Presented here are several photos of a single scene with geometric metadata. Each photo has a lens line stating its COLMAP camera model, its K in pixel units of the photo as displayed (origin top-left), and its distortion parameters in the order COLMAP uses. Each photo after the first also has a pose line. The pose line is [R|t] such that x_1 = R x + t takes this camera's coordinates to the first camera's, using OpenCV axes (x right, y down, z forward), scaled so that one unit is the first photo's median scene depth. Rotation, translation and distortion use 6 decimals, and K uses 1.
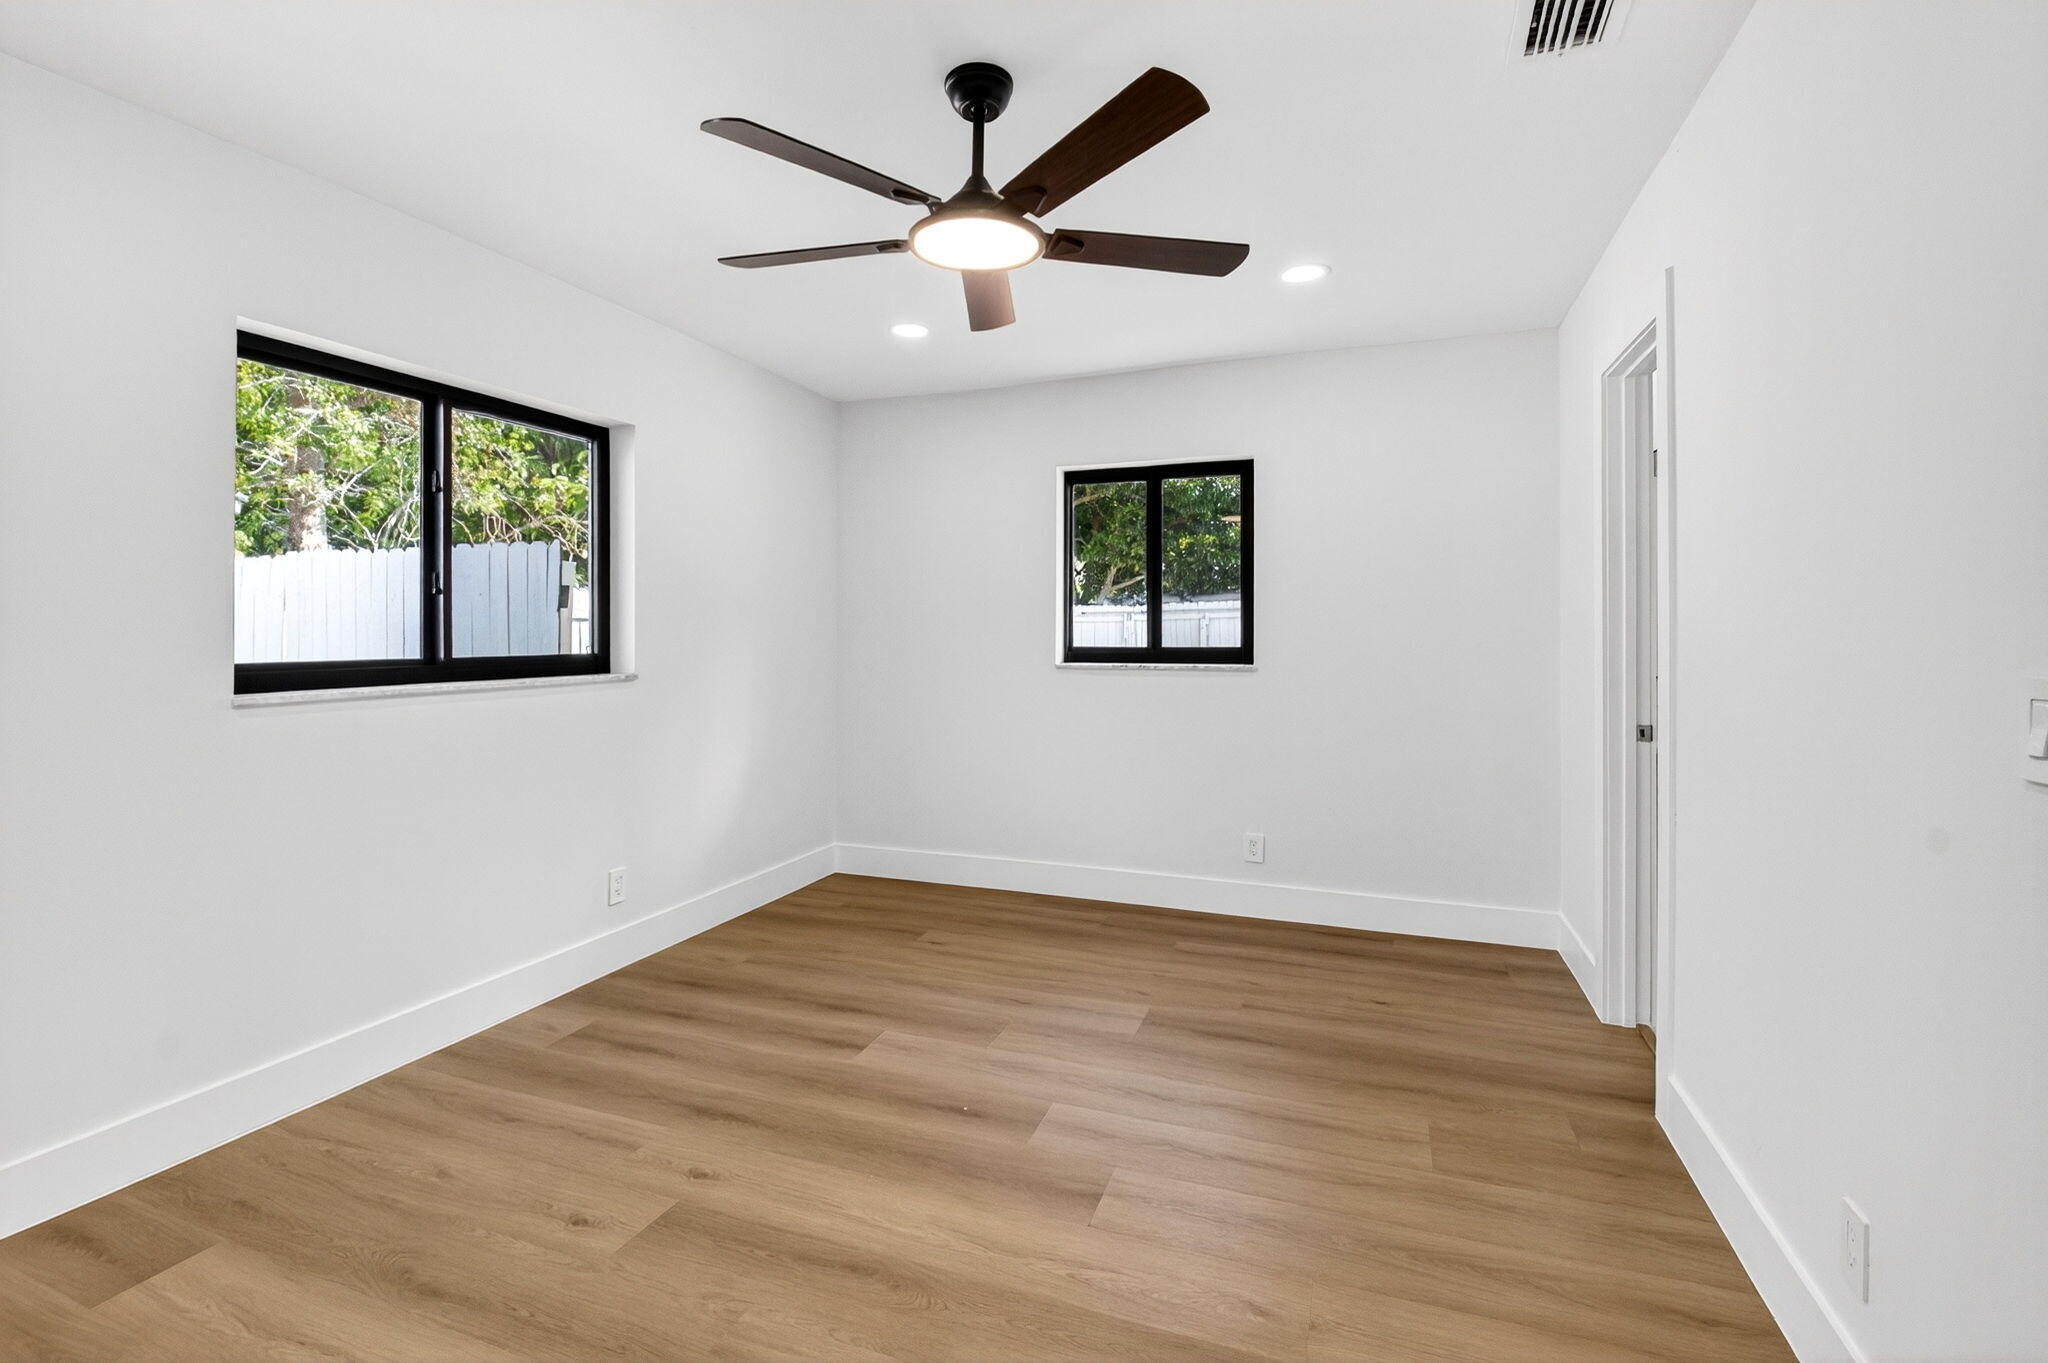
lens RADIAL K [[922.2, 0, 1019.6], [0, 922.2, 626.8], [0, 0, 1]] dist [-0.027448, -0.000640]
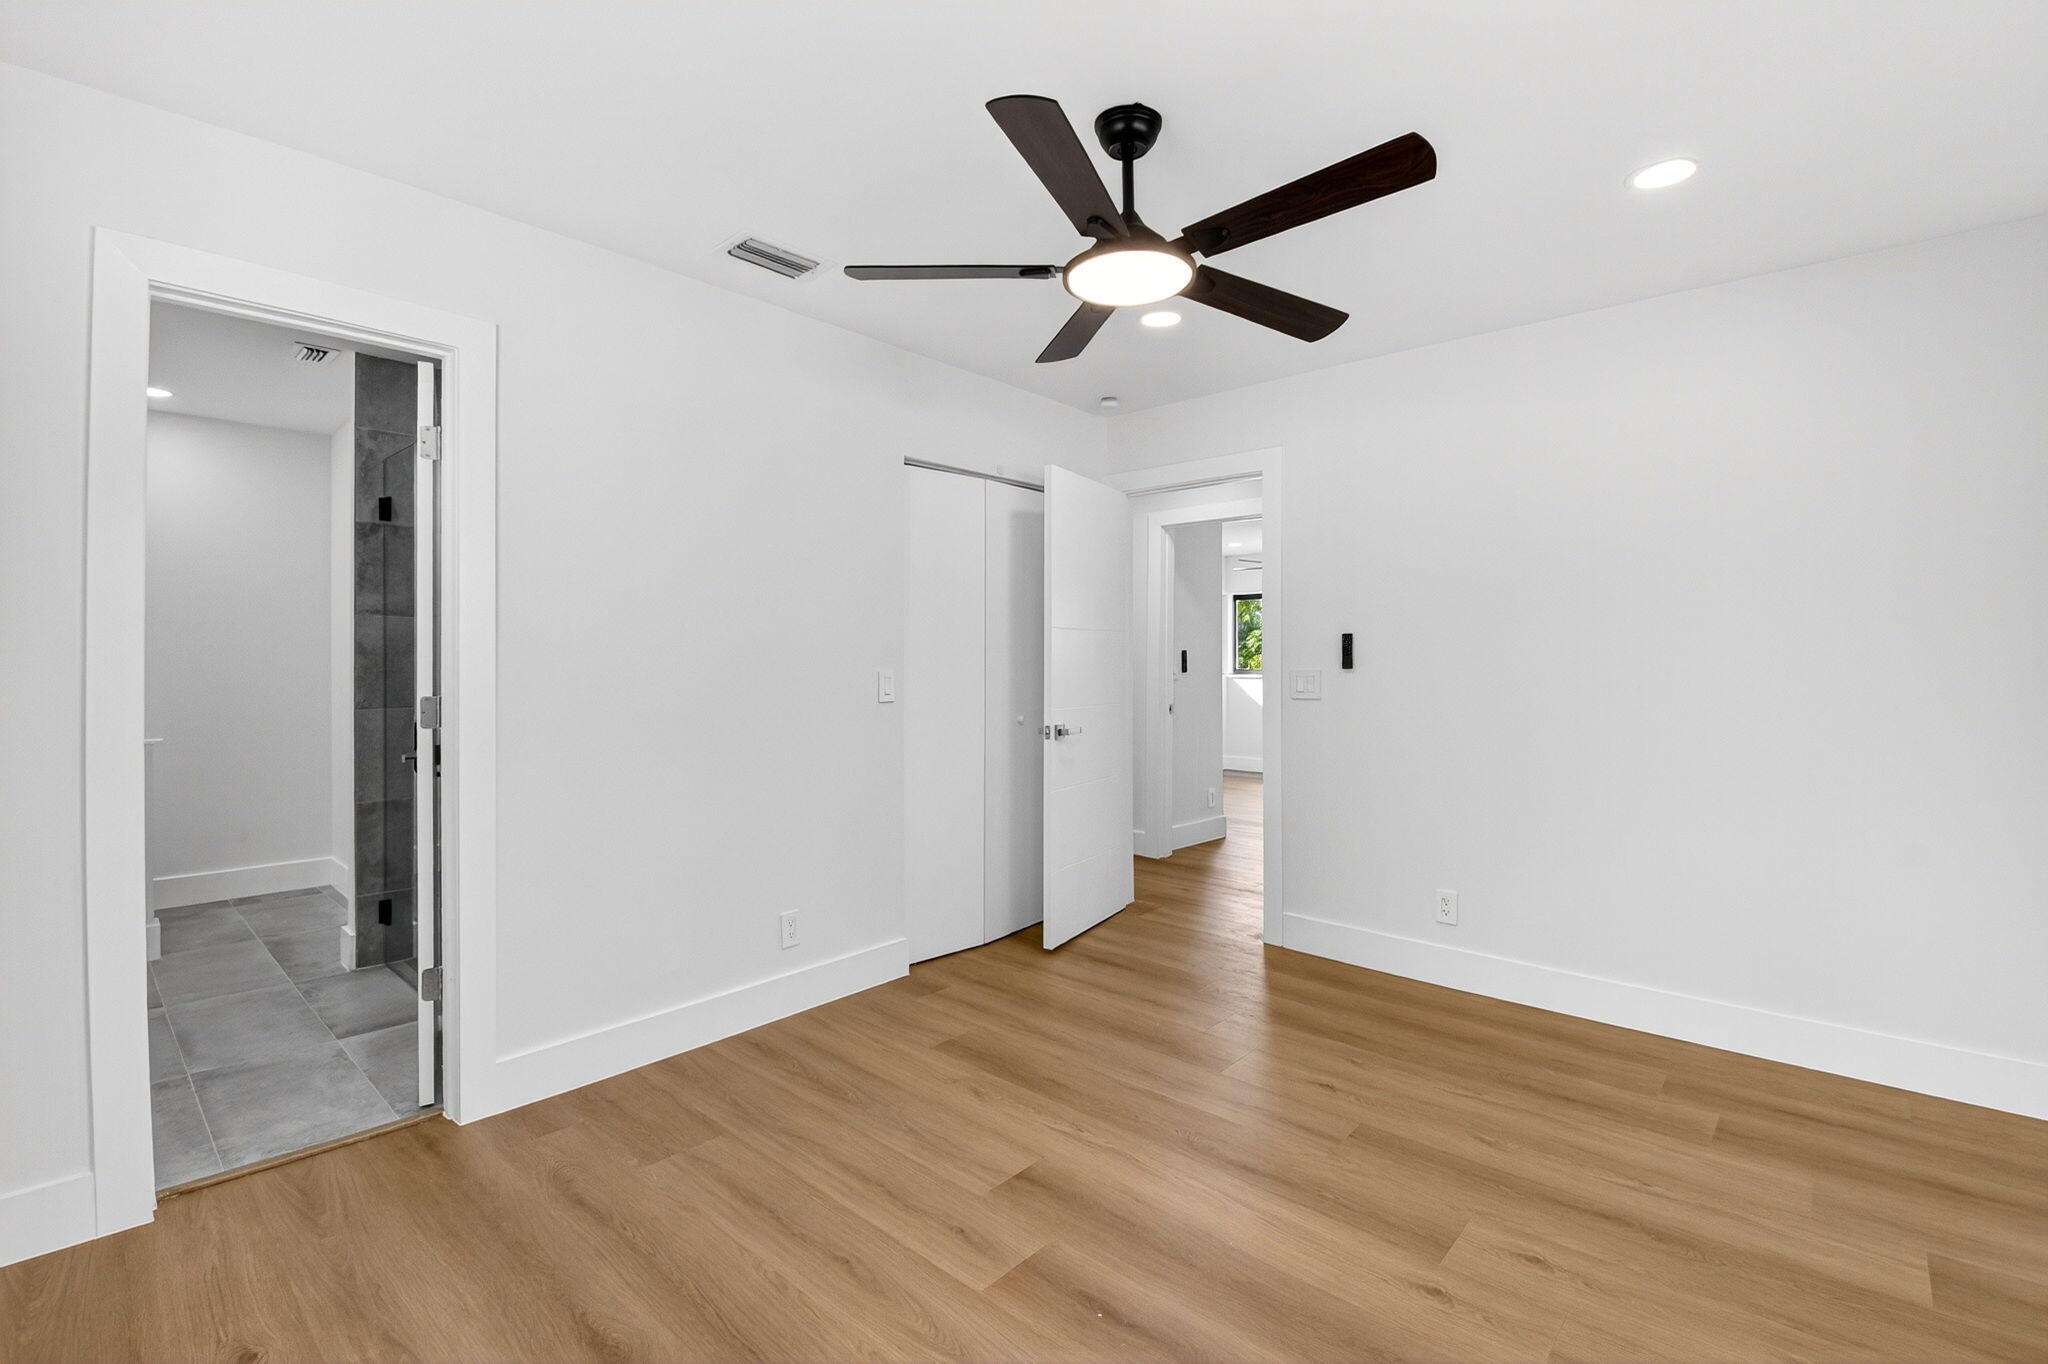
lens RADIAL K [[905.4, 0, 1016.0], [0, 905.4, 649.1], [0, 0, 1]] dist [-0.025882, -0.000125]
pose [[-0.928949, 0.000035, 0.370207, -0.305003], [-0.004265, 0.999933, -0.010797, 0.010631], [-0.370183, -0.011609, -0.928886, 1.995311]]
